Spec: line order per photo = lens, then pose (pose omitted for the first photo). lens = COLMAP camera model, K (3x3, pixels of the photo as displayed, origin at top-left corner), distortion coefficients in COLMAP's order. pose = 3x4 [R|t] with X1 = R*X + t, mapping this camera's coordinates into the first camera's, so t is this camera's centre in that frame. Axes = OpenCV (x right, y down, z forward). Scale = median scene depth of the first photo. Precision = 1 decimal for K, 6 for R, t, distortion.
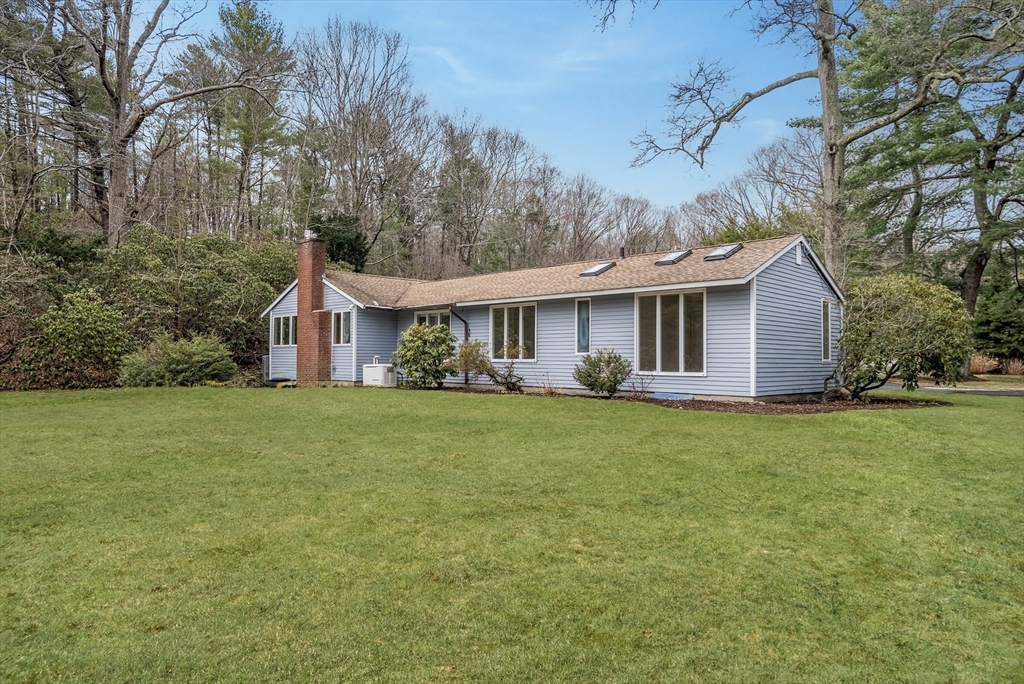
lens RADIAL K [[653.0, 0, 512.0], [0, 653.0, 342.0], [0, 0, 1]] dist [0.000280, -0.000032]
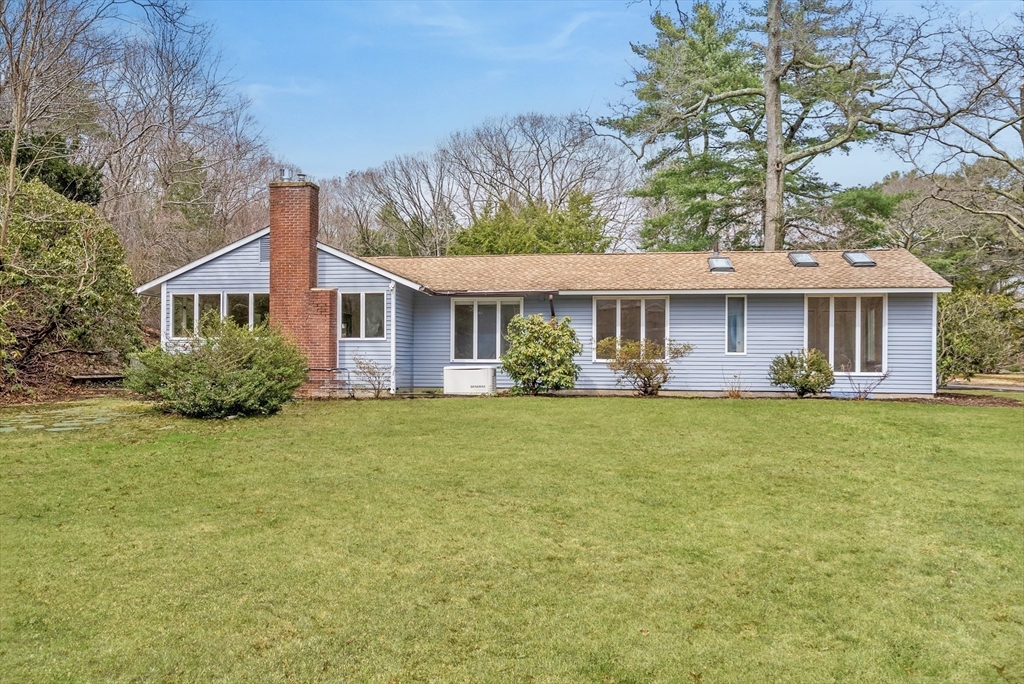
lens RADIAL K [[732.6, 0, 512.0], [0, 732.6, 342.0], [0, 0, 1]] dist [-0.003081, -0.000626]
pose [[0.823419, 0.008393, 0.567372, -0.730251], [-0.017132, 0.999802, 0.010074, -0.003996], [-0.567175, -0.018015, 0.823400, 0.293169]]
